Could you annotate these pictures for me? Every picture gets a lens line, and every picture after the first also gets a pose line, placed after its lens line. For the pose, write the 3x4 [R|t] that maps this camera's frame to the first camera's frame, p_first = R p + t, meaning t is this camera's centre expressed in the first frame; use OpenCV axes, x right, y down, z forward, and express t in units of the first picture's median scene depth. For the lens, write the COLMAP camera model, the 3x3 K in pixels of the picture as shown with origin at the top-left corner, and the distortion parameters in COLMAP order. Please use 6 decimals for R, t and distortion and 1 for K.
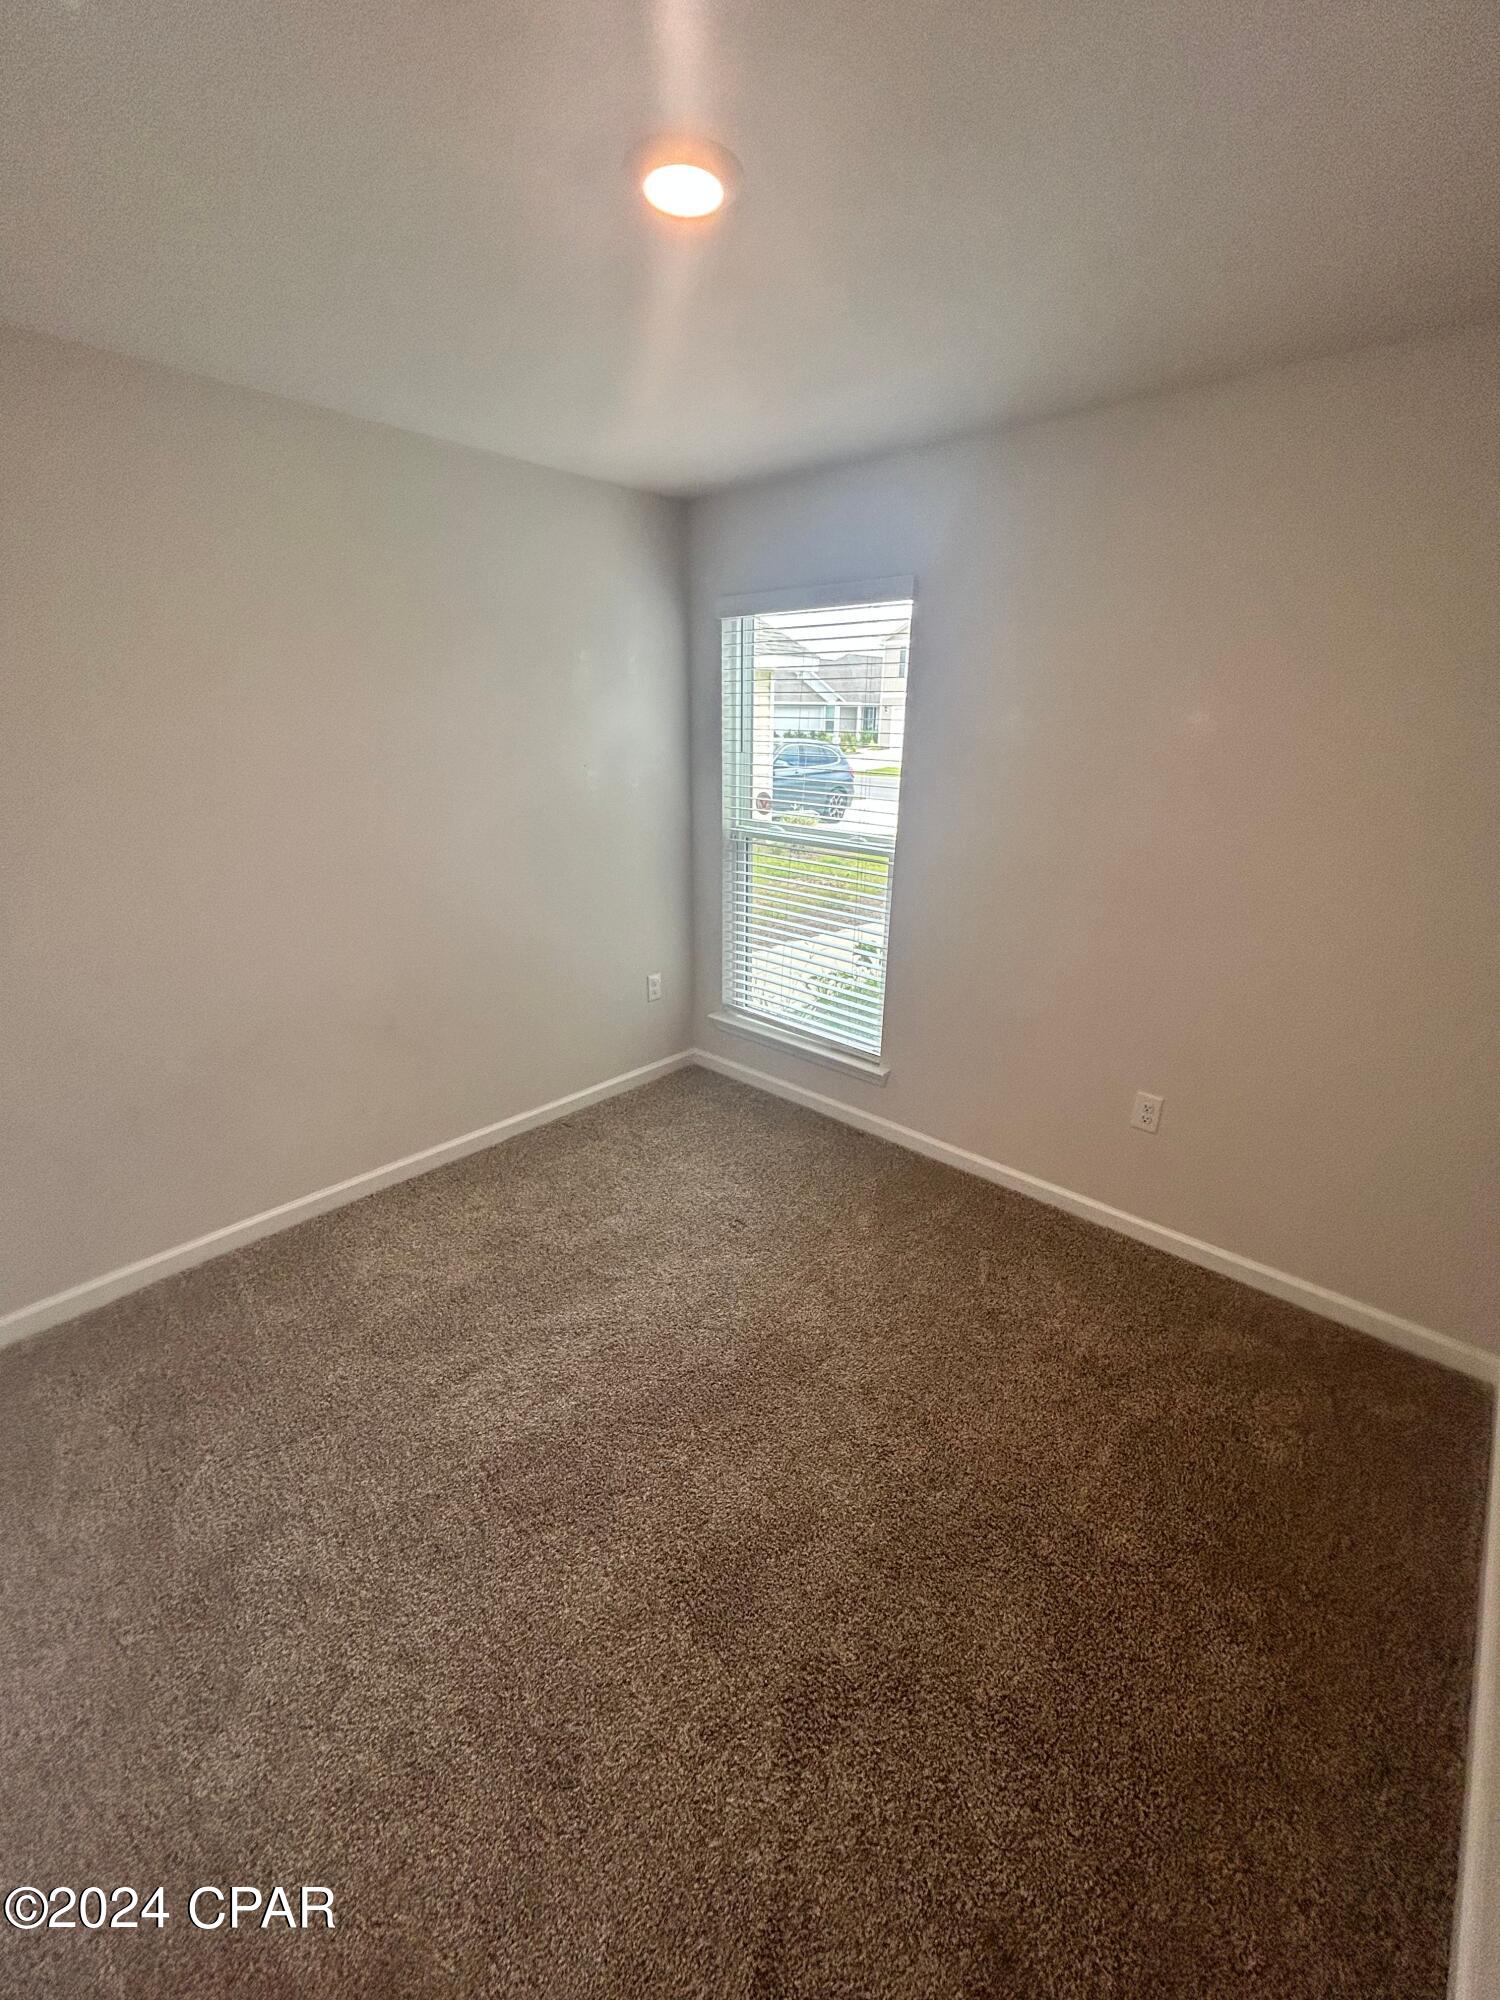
lens RADIAL K [[810.7, 0, 750.0], [0, 810.7, 1000.0], [0, 0, 1]] dist [0.002819, 0.000917]
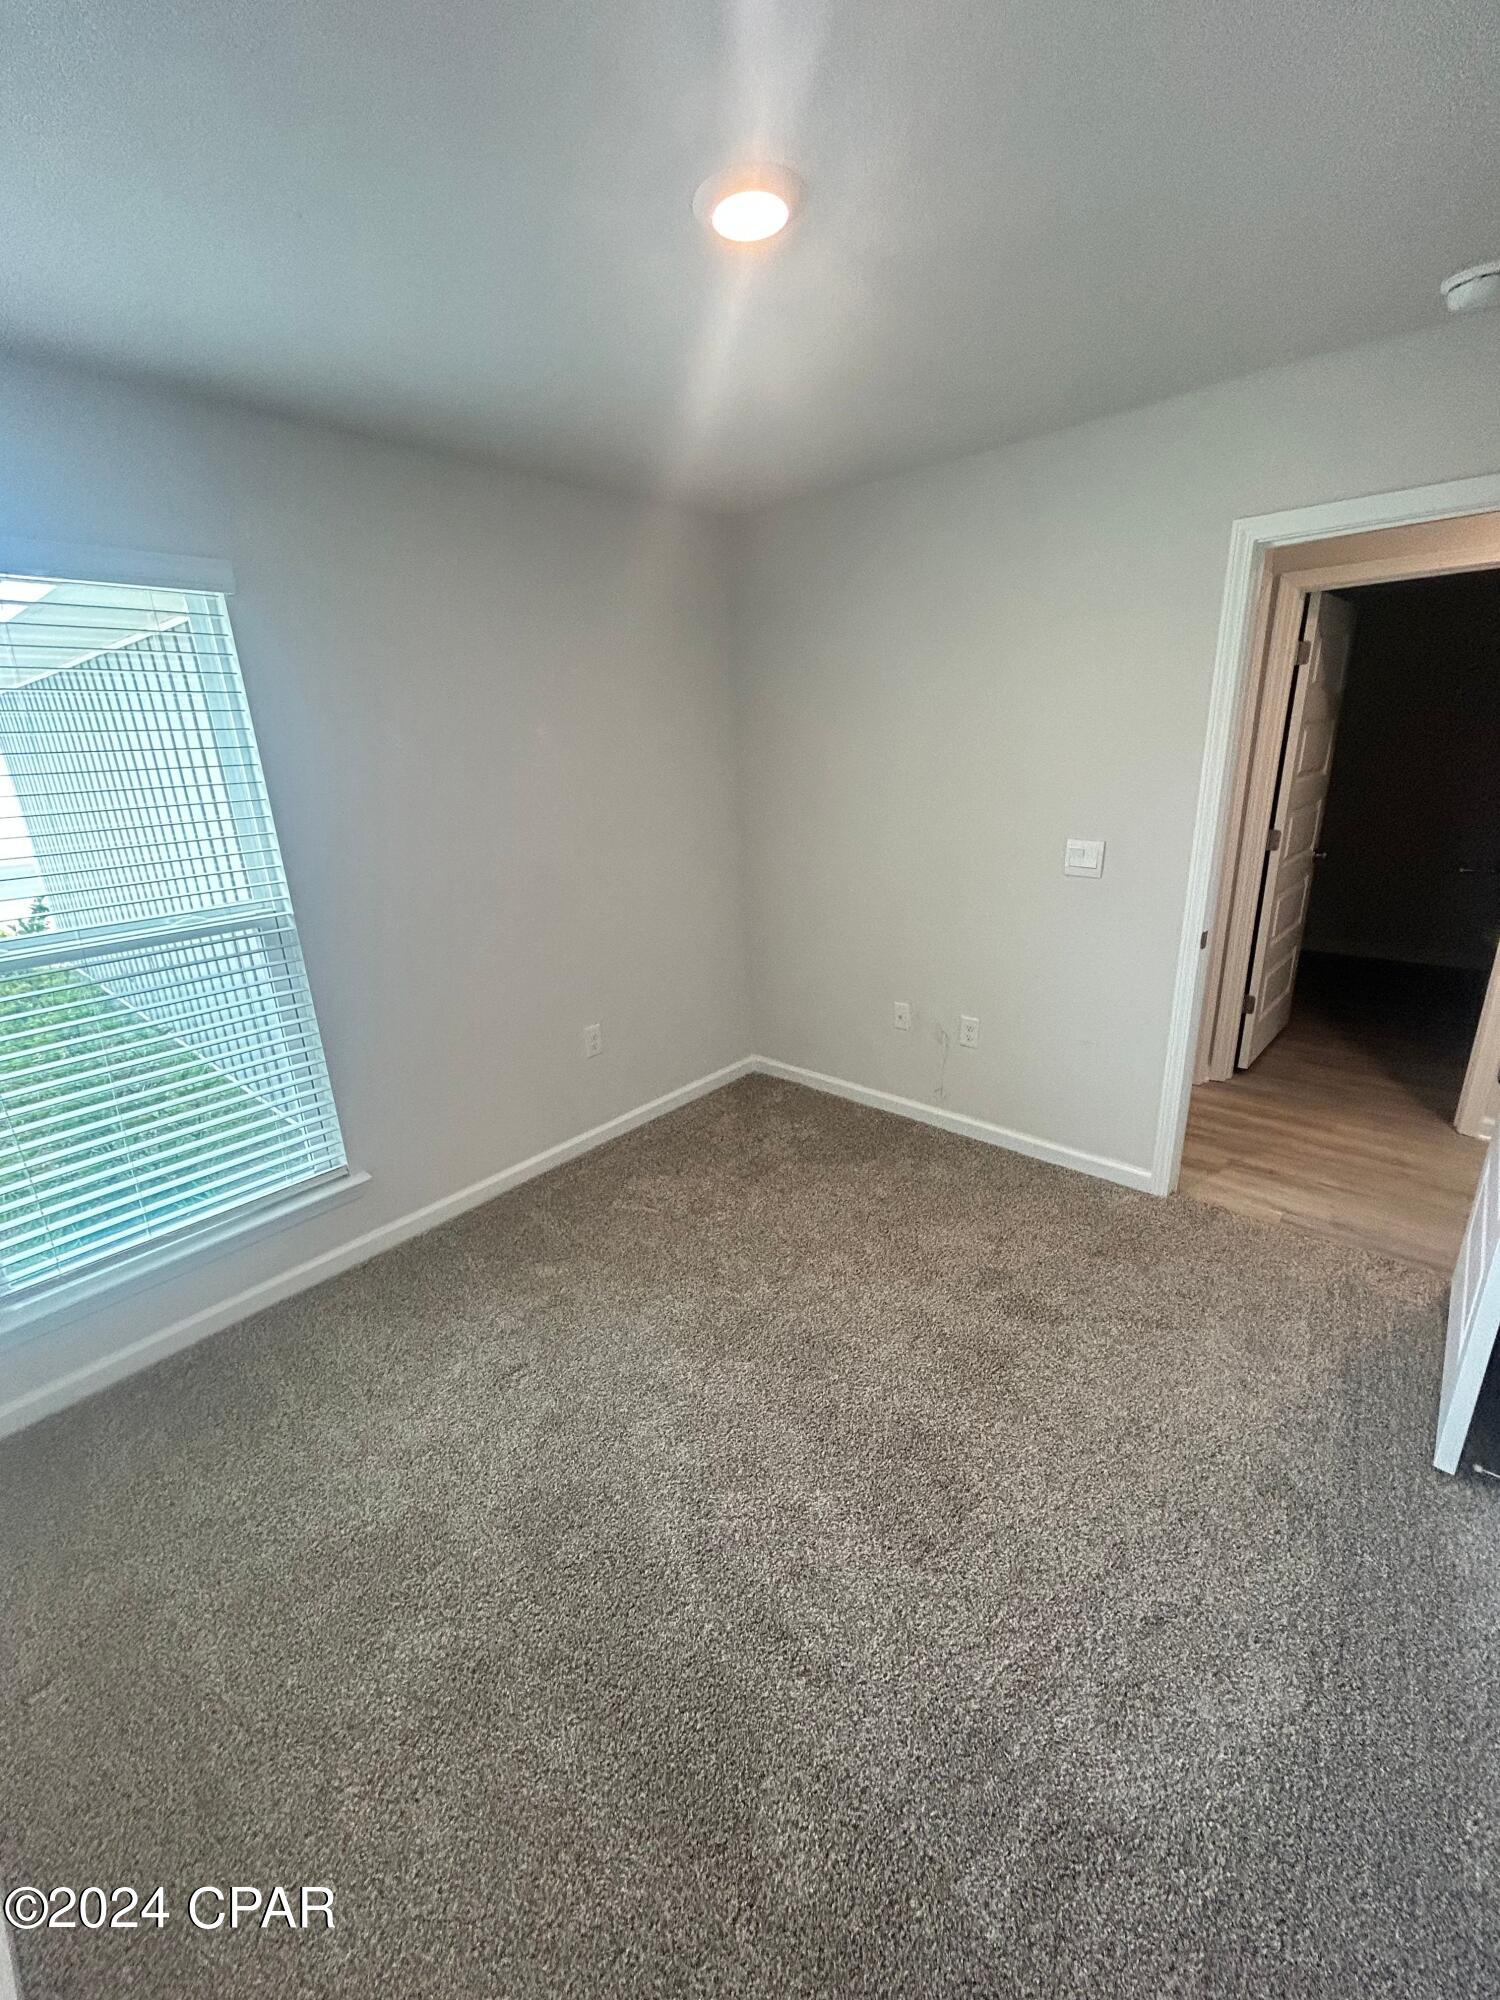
lens RADIAL K [[811.7, 0, 751.7], [0, 811.7, 998.3], [0, 0, 1]] dist [-0.000140, 0.000799]
pose [[-0.017998, -0.318467, 0.947763, -0.678383], [0.371630, 0.877874, 0.302040, -0.205247], [-0.928206, 0.357653, 0.102552, 0.605288]]
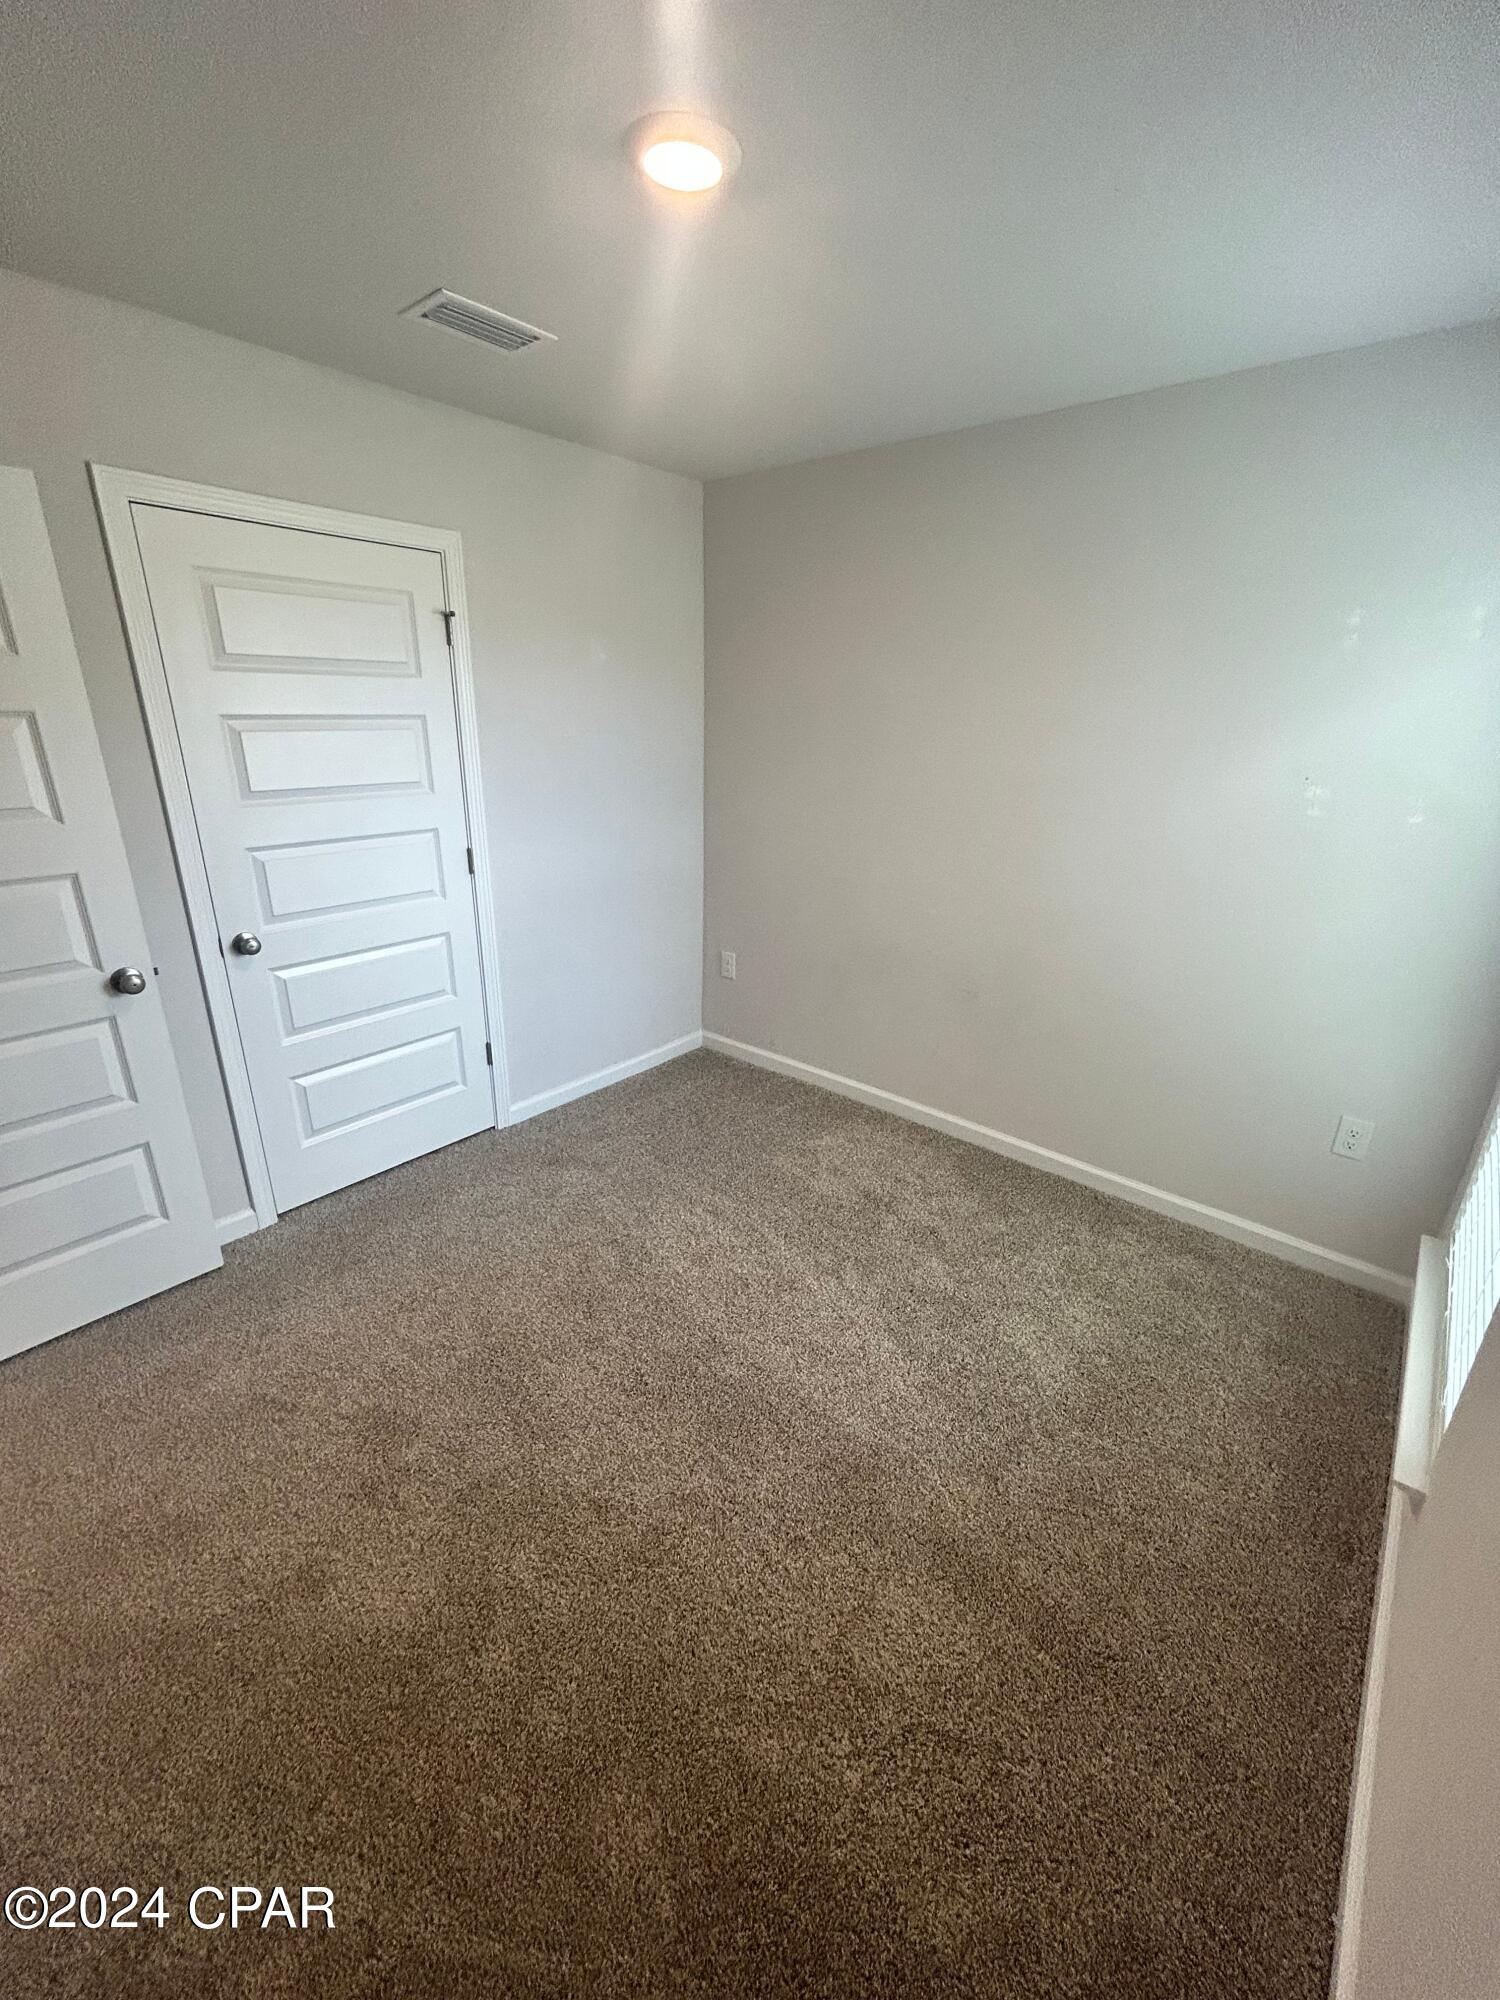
lens RADIAL K [[811.7, 0, 751.7], [0, 811.7, 998.3], [0, 0, 1]] dist [-0.000140, 0.000799]
pose [[0.038508, 0.331060, -0.942823, 0.602961], [-0.352856, 0.887246, 0.297133, -0.192739], [0.934885, 0.321238, 0.150983, 0.612815]]
